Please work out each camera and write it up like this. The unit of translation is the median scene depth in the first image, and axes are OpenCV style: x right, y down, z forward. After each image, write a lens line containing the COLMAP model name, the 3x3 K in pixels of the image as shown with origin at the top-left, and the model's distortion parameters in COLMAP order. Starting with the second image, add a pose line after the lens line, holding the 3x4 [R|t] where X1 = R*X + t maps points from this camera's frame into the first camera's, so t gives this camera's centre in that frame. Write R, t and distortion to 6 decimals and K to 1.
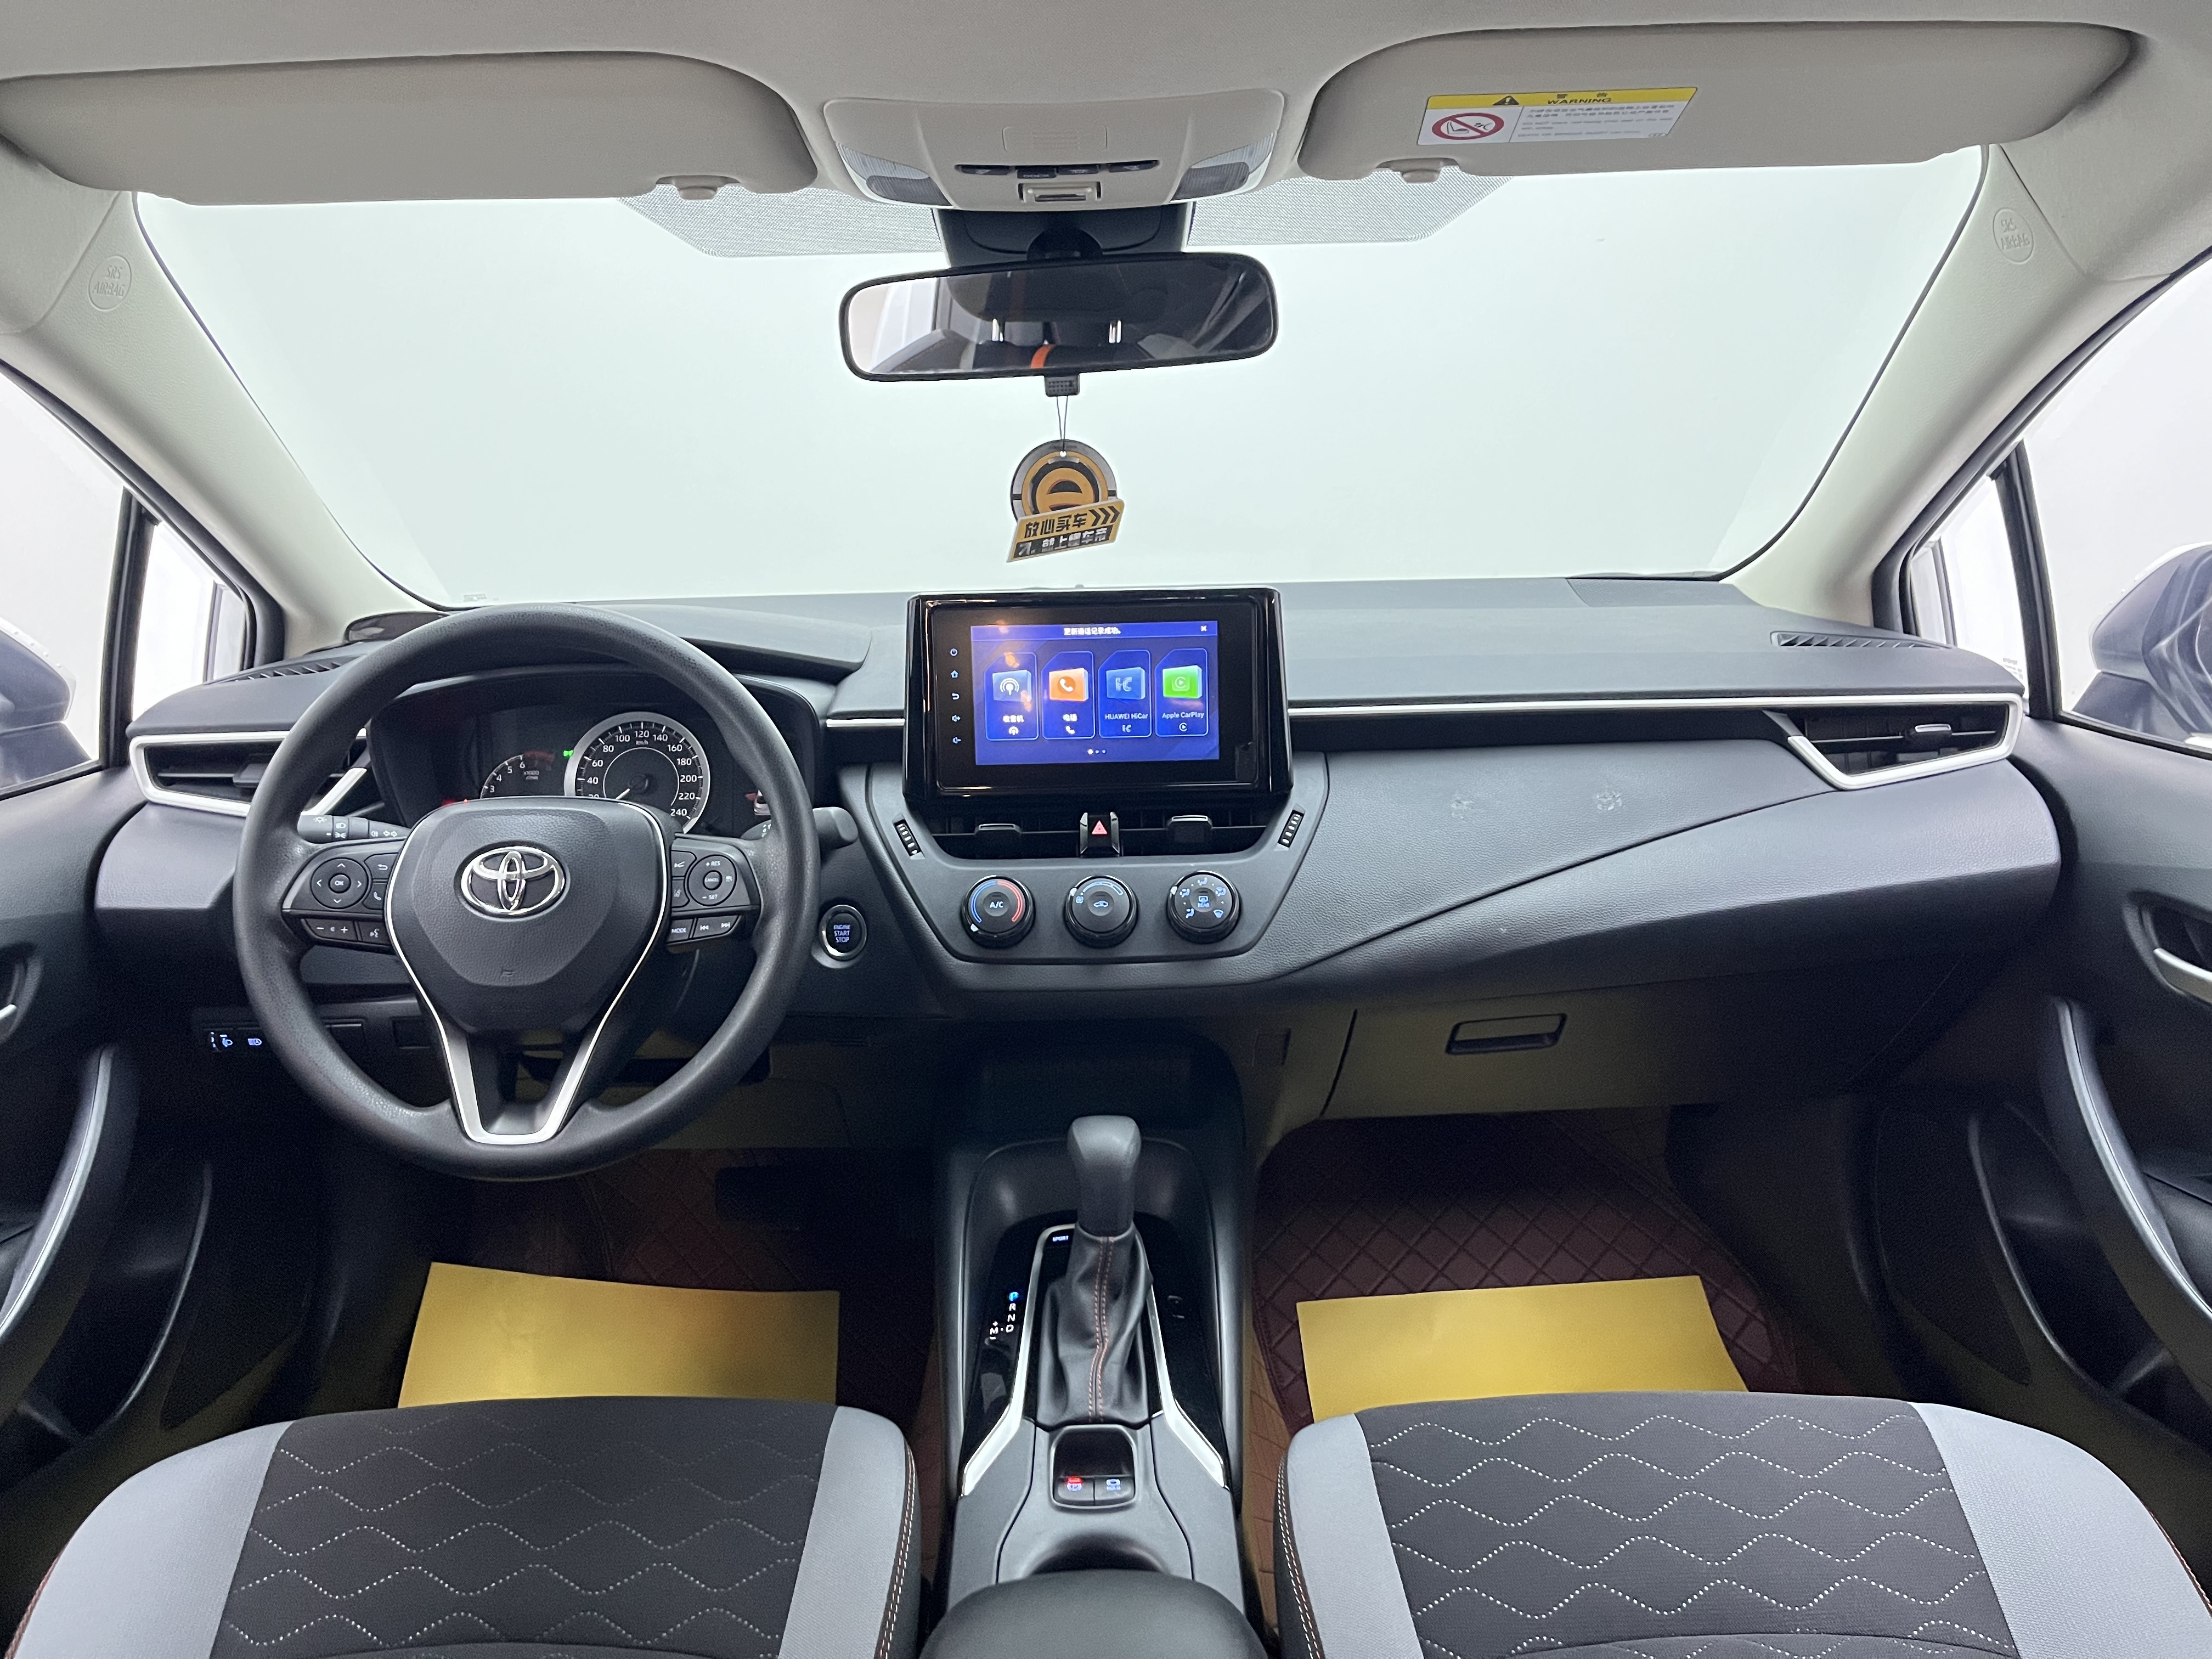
lens RADIAL K [[1678.1, 0, 1046.2], [0, 1678.1, 834.6], [0, 0, 1]] dist [0.078300, -0.112667]
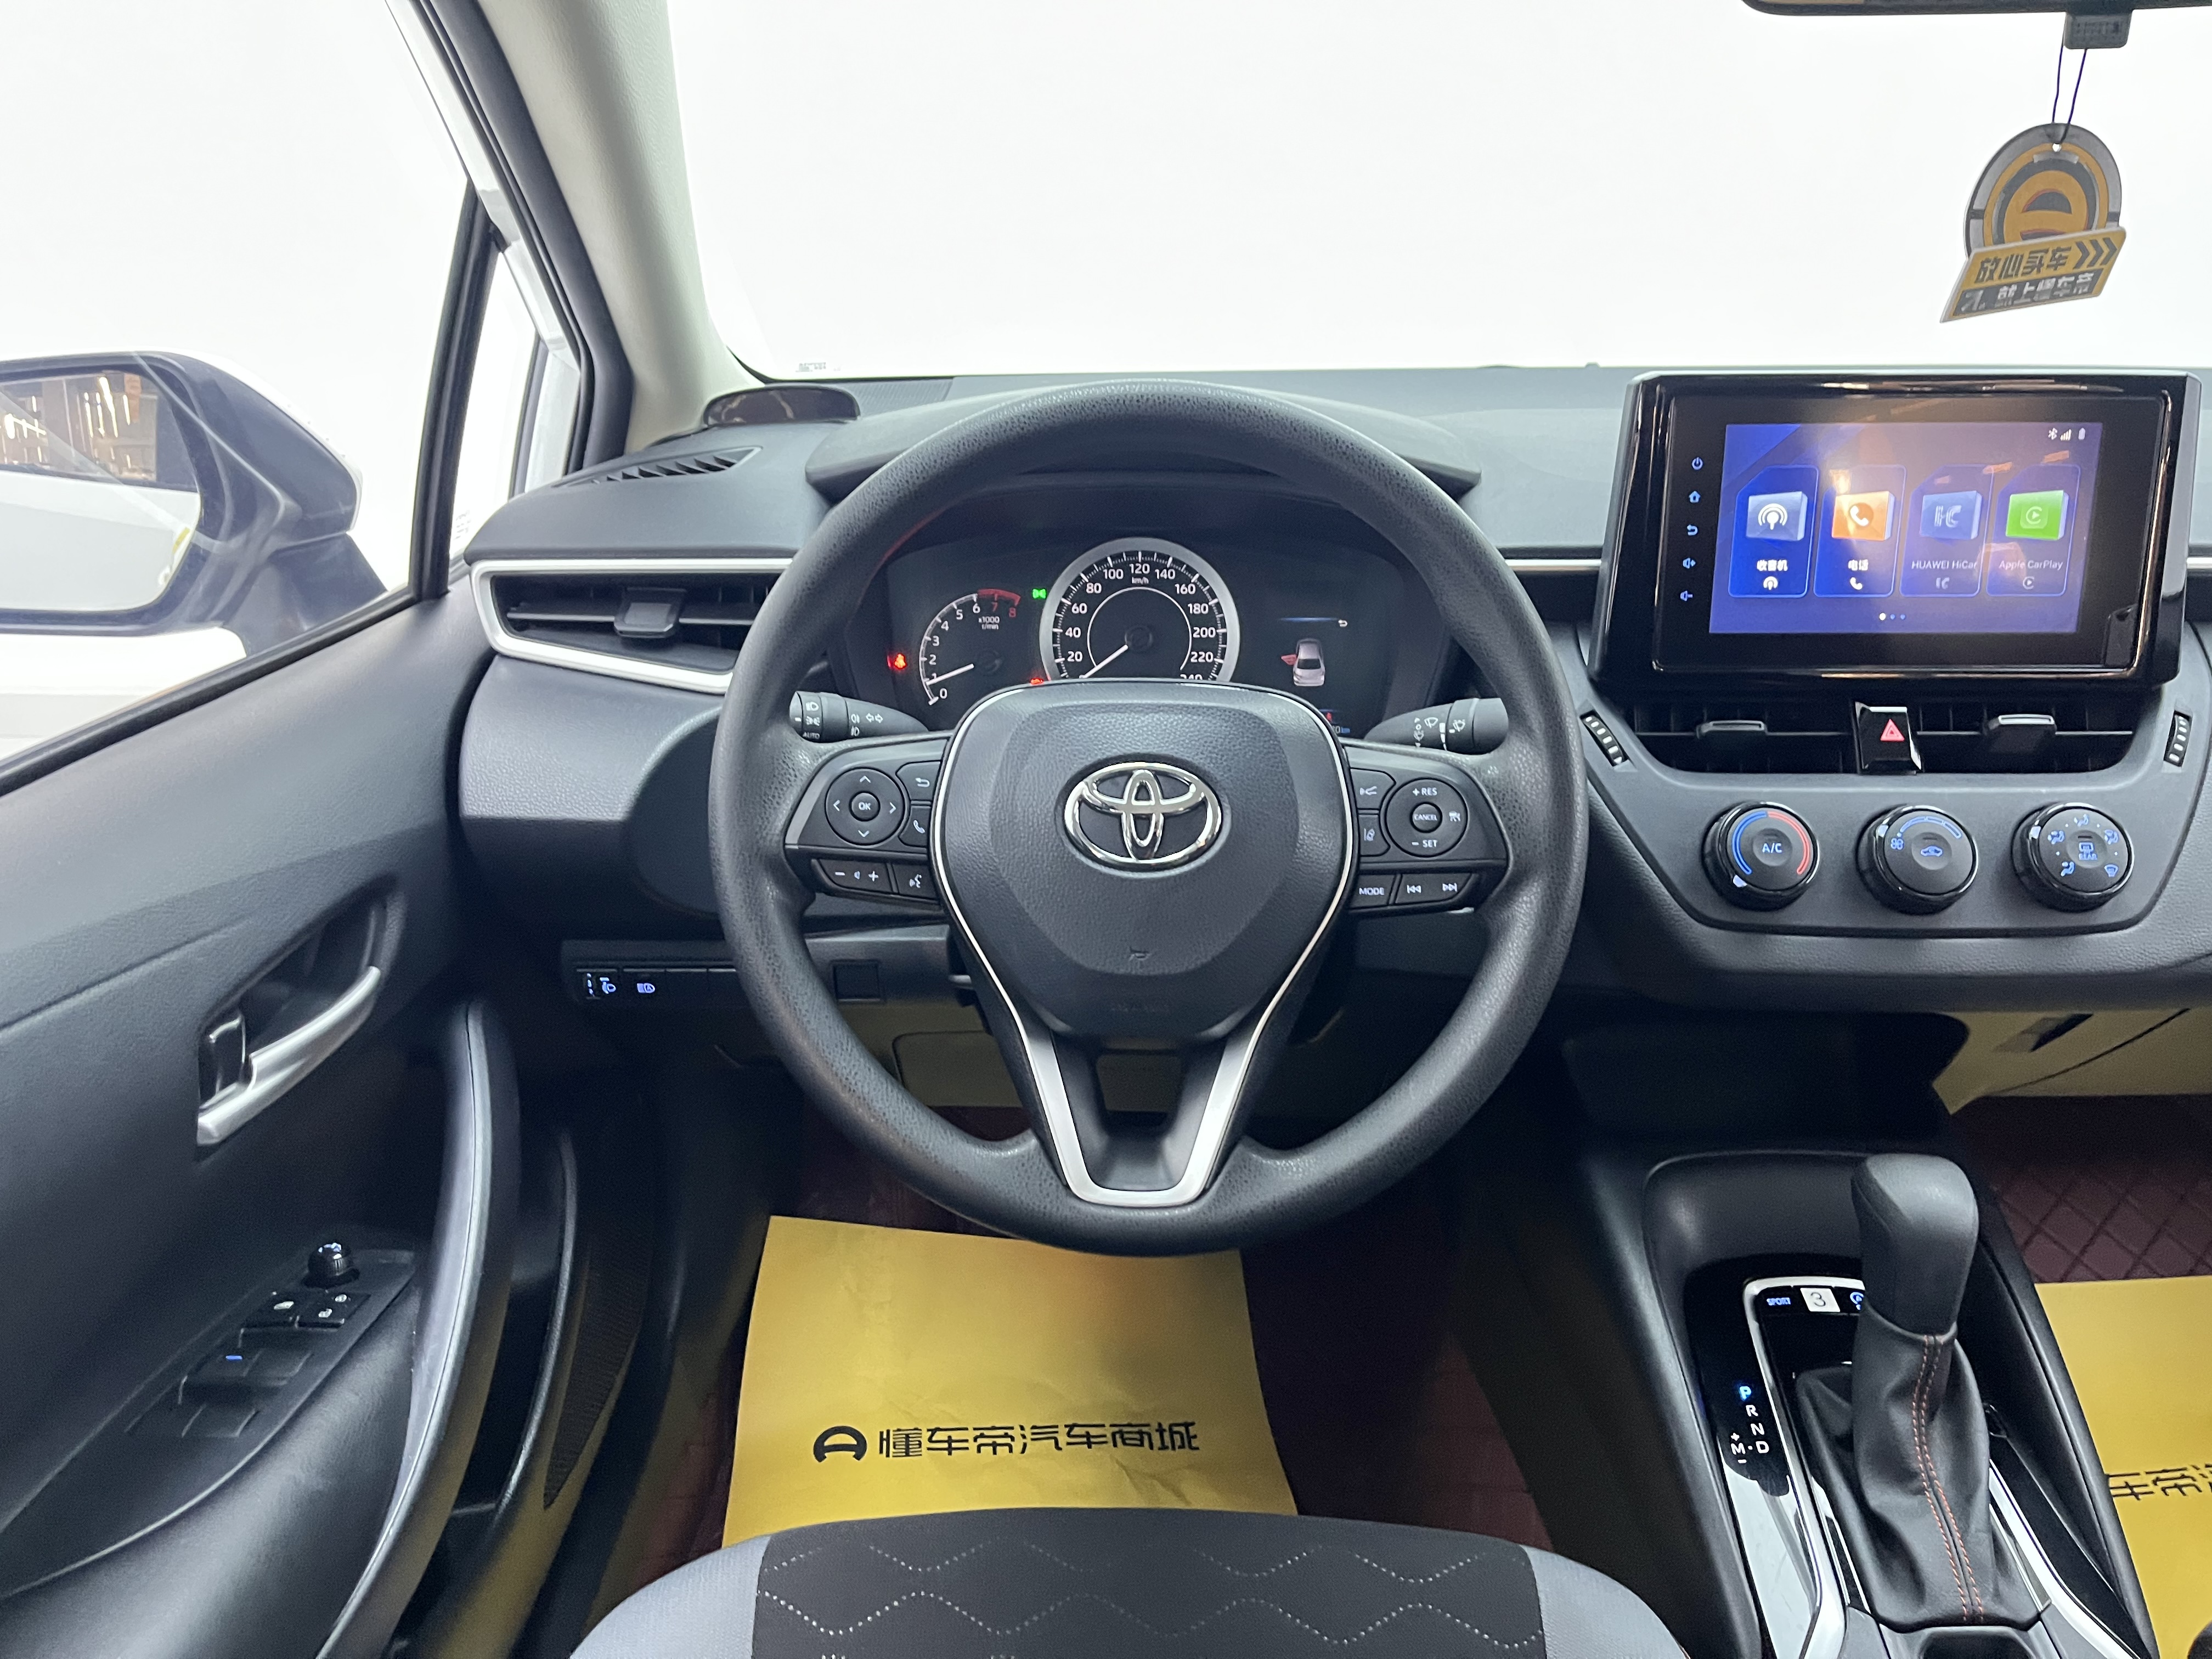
lens RADIAL K [[1678.1, 0, 1046.2], [0, 1678.1, 834.6], [0, 0, 1]] dist [0.078300, -0.112667]
pose [[0.999574, 0.025785, -0.013709, -0.309058], [-0.023887, 0.991983, 0.124097, -0.040524], [0.016799, -0.123716, 0.992175, 0.315384]]
